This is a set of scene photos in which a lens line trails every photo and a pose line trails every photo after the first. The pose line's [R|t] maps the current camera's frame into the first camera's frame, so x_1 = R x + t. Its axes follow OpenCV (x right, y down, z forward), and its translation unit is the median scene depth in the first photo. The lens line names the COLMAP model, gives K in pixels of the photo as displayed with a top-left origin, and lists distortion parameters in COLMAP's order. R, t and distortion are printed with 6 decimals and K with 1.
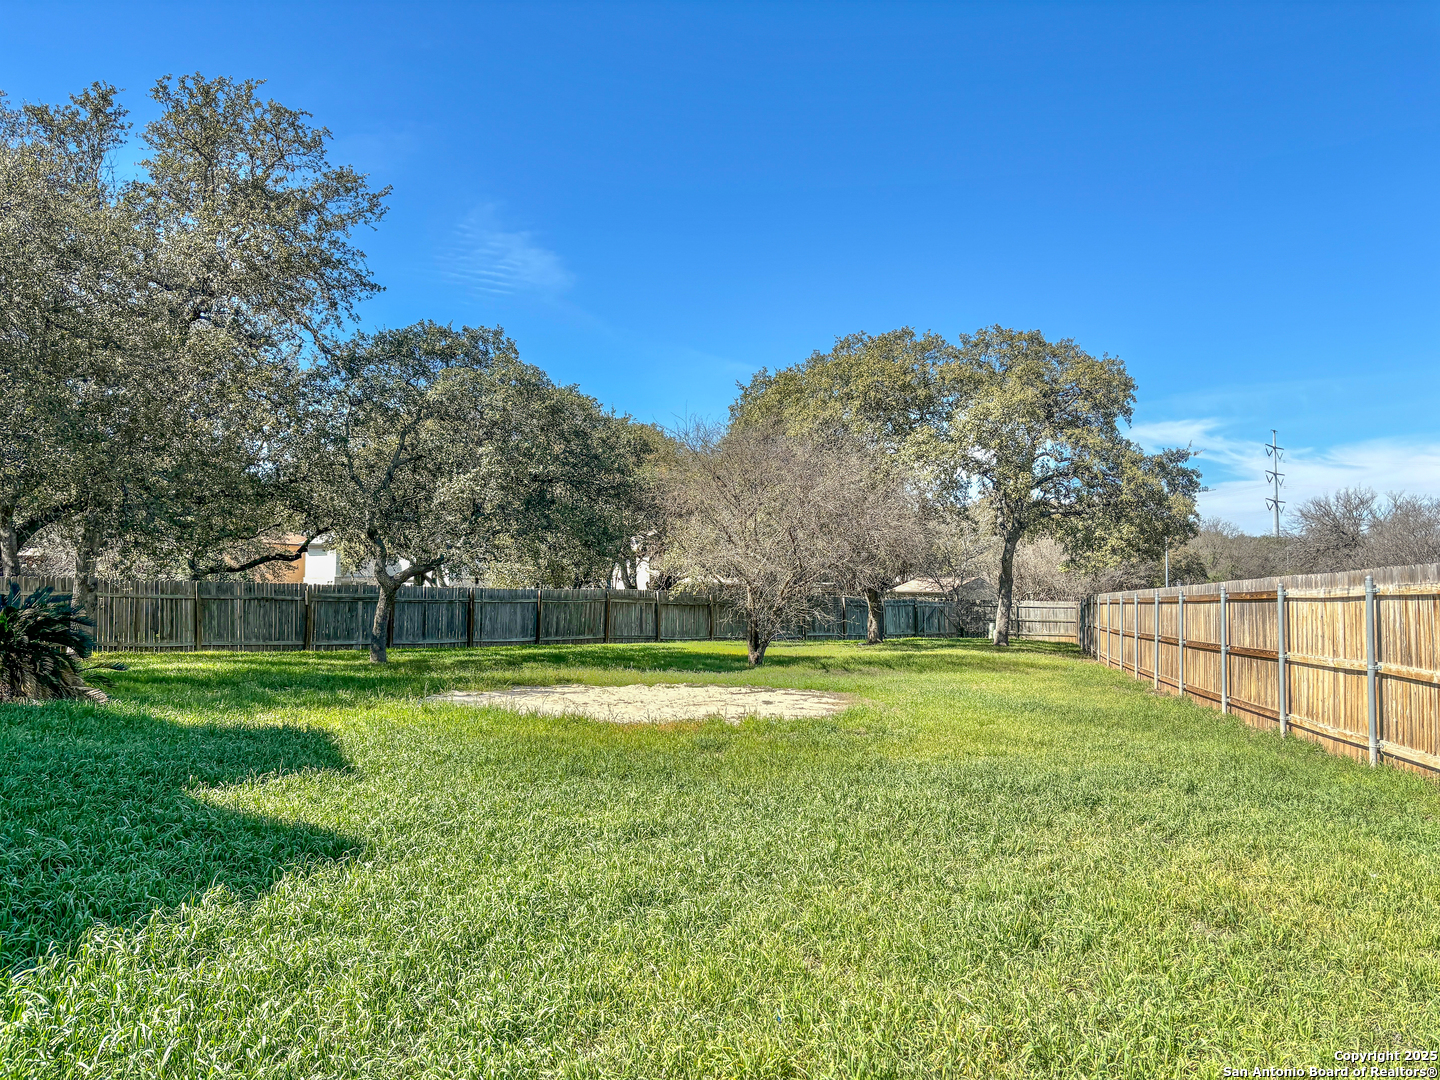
lens RADIAL K [[1115.9, 0, 740.8], [0, 1115.9, 535.1], [0, 0, 1]] dist [0.023417, -0.031986]
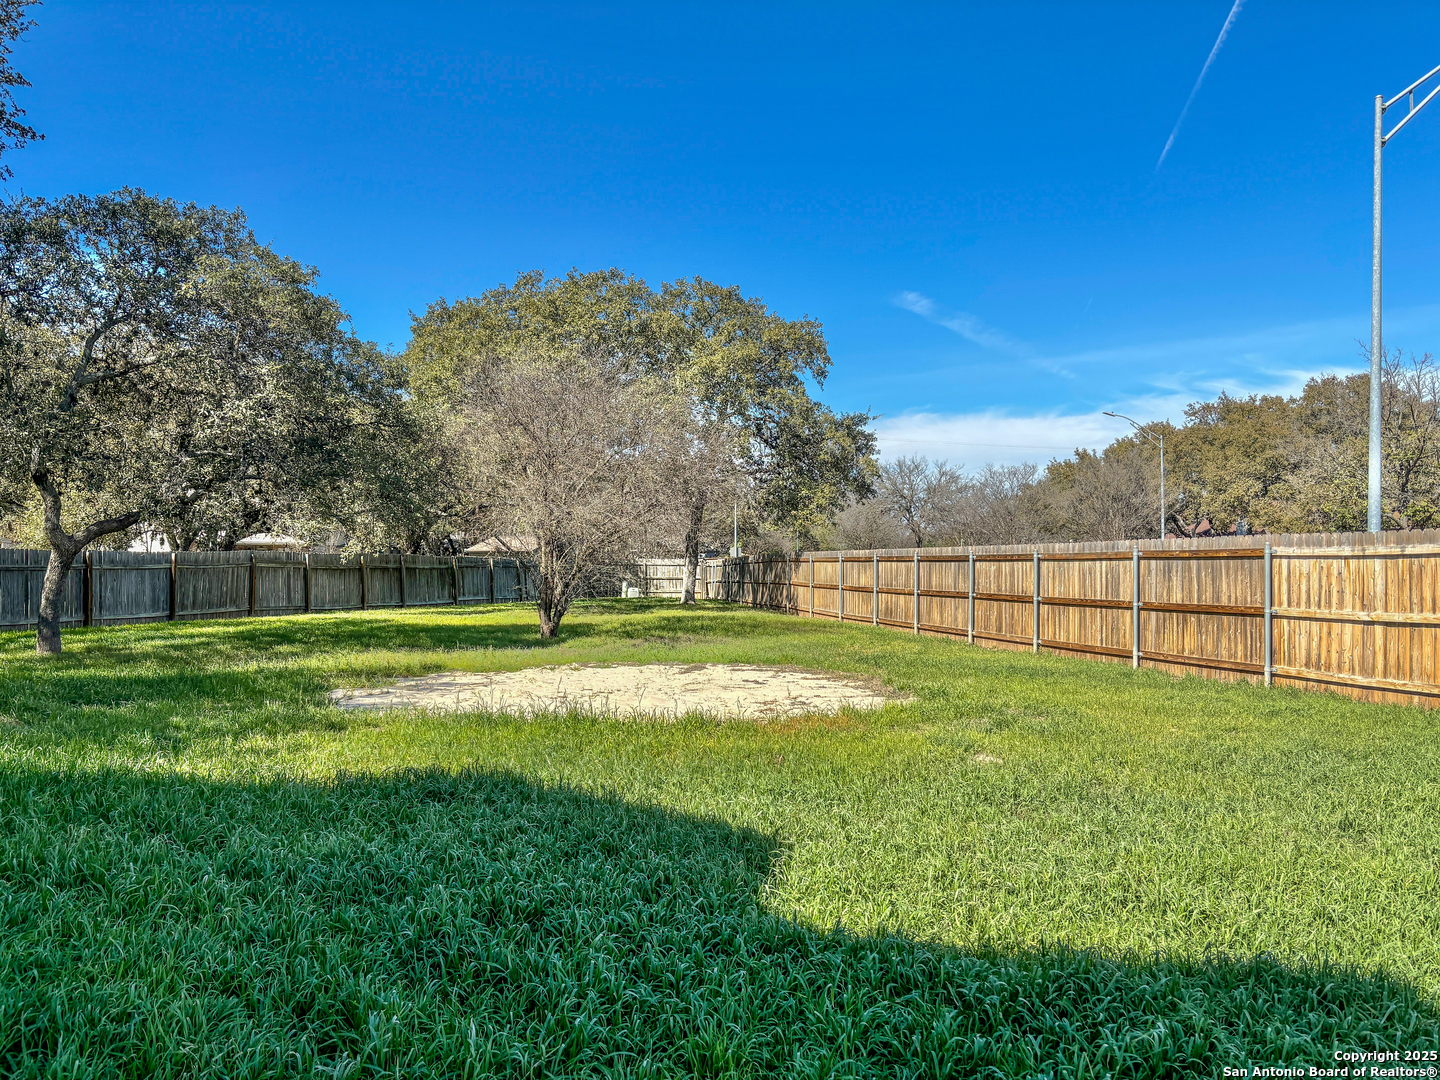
lens RADIAL K [[1115.9, 0, 712.9], [0, 1115.9, 539.4], [0, 0, 1]] dist [0.023417, -0.031986]
pose [[0.900149, -0.002751, 0.435573, -0.190525], [-0.015411, 0.999153, 0.038160, 0.003493], [-0.435309, -0.041063, 0.899344, 0.118770]]
